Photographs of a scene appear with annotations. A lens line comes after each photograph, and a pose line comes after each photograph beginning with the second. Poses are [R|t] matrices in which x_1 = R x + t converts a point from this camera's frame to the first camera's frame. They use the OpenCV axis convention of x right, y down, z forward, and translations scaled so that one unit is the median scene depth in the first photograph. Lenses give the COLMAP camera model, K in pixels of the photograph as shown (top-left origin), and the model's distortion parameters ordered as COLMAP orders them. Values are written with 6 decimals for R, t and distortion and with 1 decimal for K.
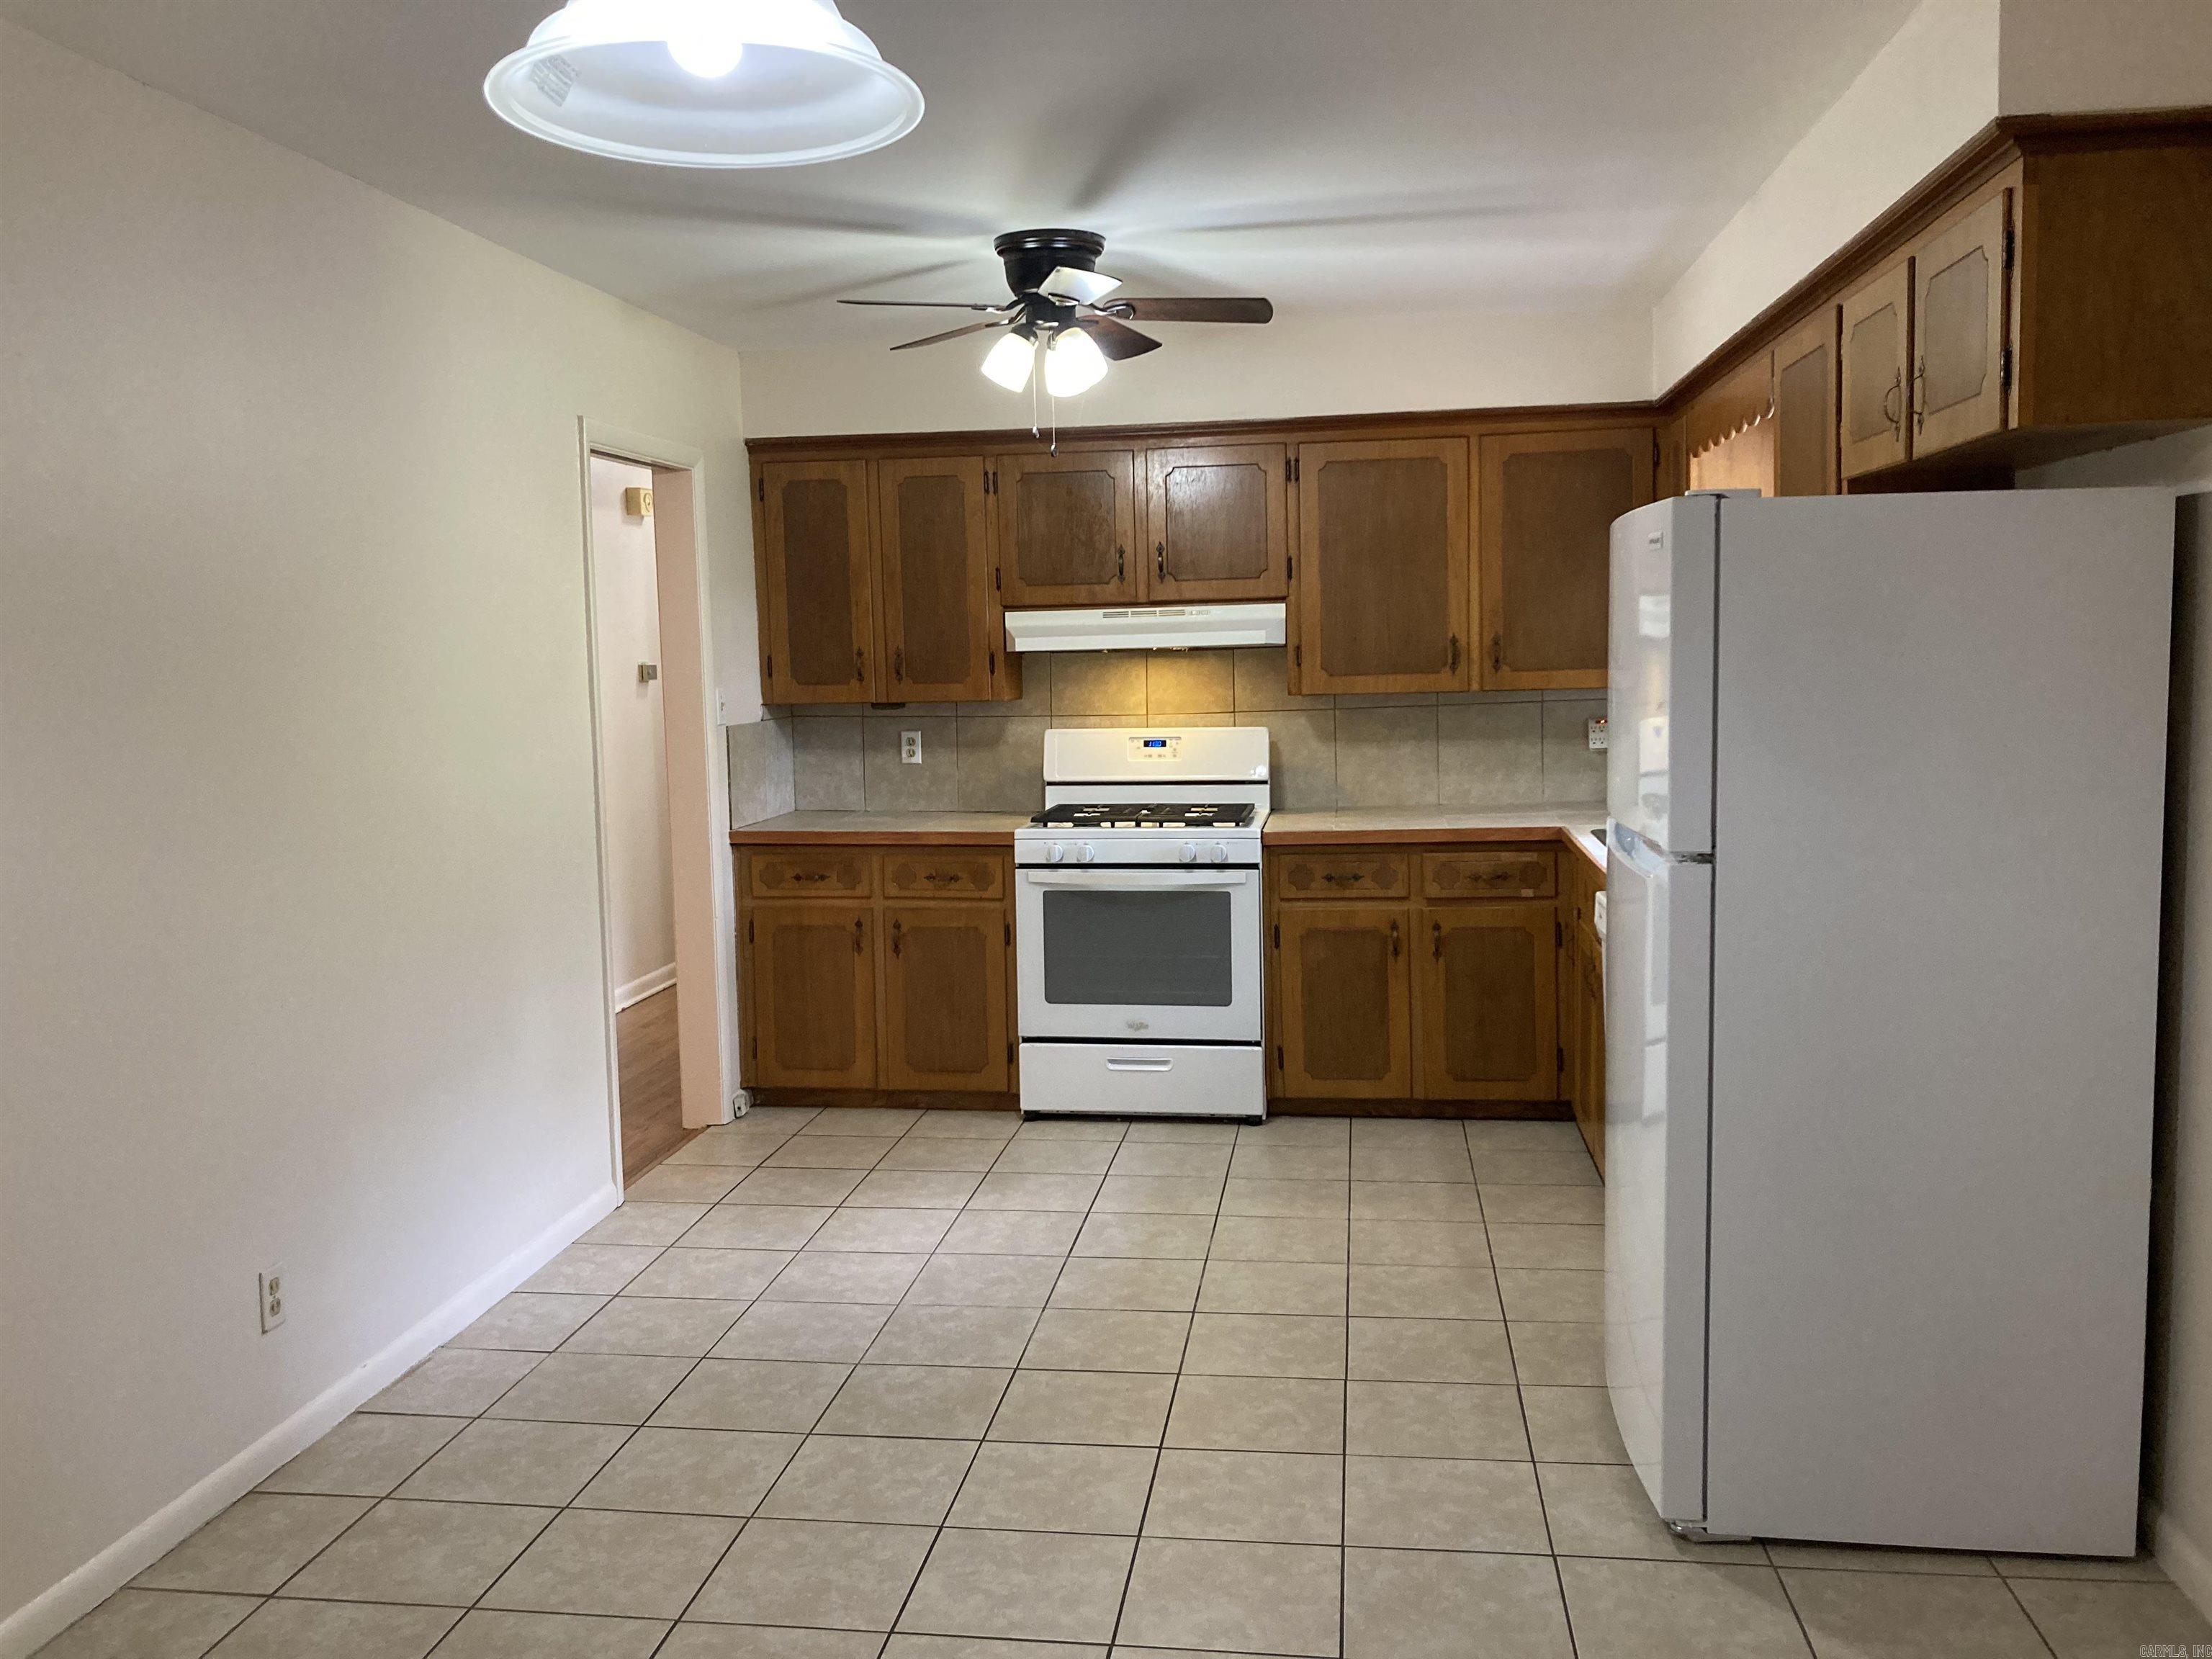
lens RADIAL K [[1788.0, 0, 1106.0], [0, 1788.0, 829.5], [0, 0, 1]] dist [0.129232, -0.280162]
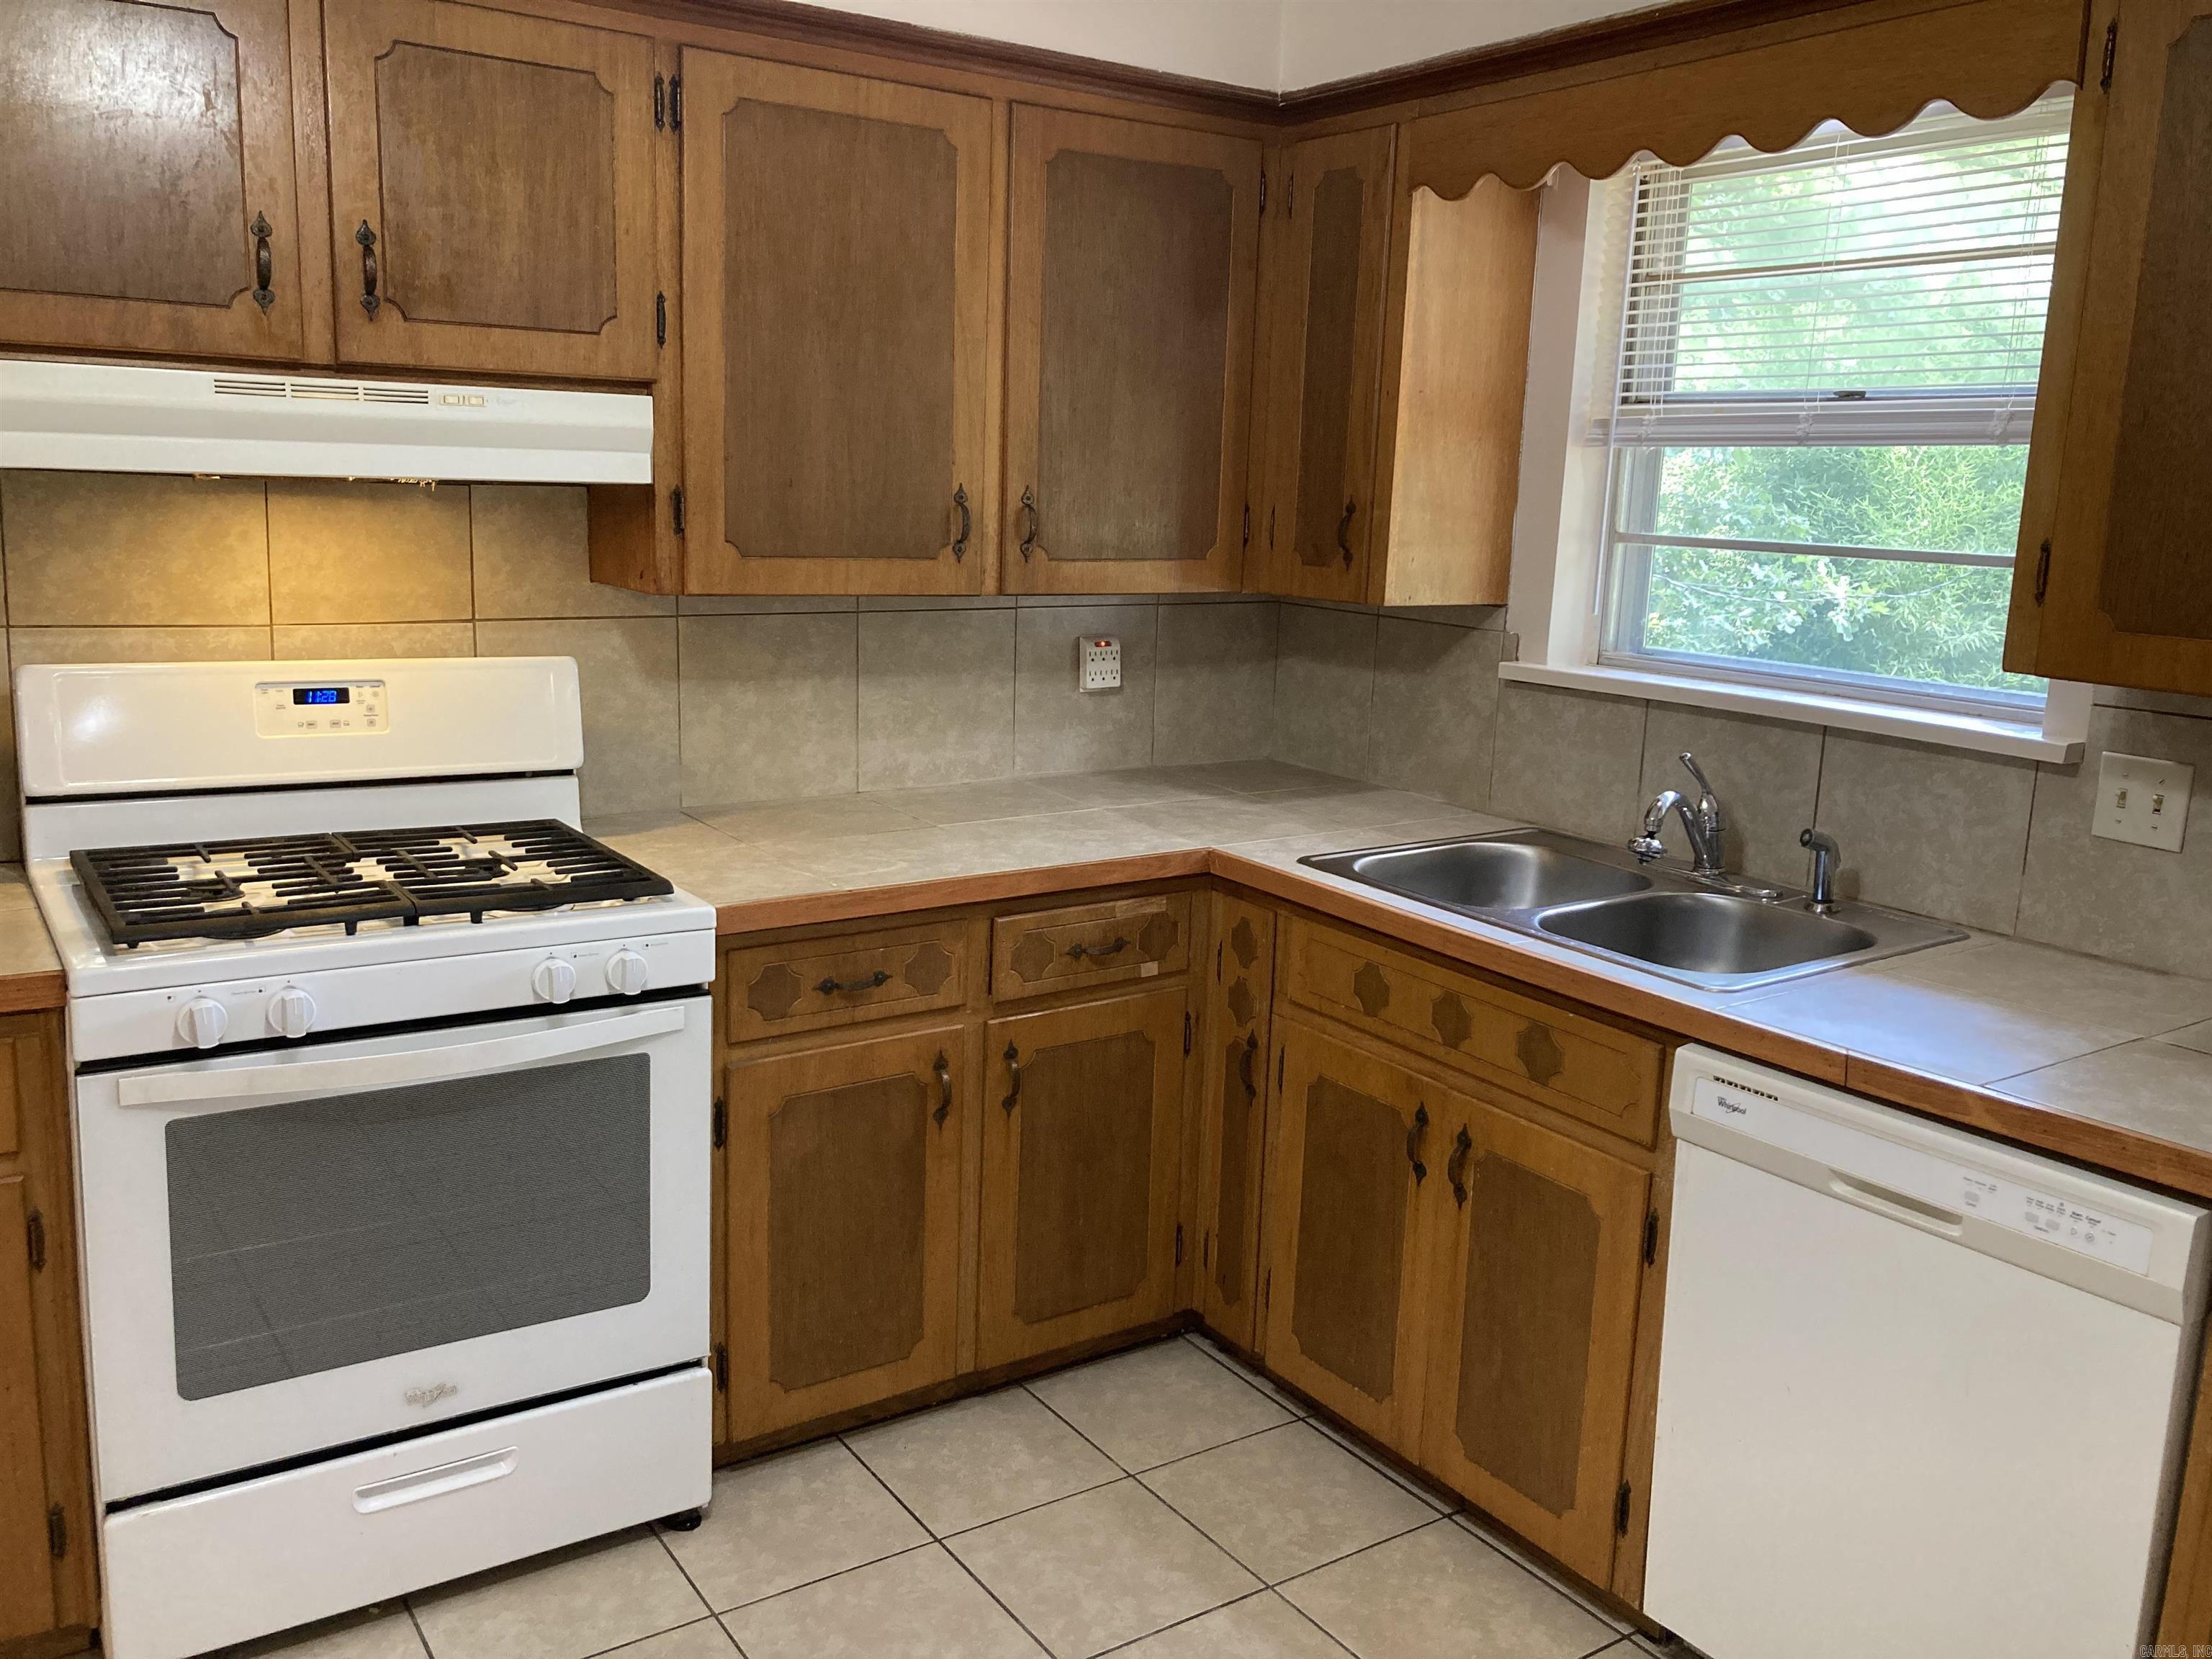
lens RADIAL K [[1821.3, 0, 1103.9], [0, 1821.3, 816.0], [0, 0, 1]] dist [0.036059, -0.011434]
pose [[0.740741, -0.073844, 0.667720, -0.140290], [0.015257, 0.995533, 0.093171, -0.061493], [-0.671618, -0.058828, 0.738559, 0.576088]]
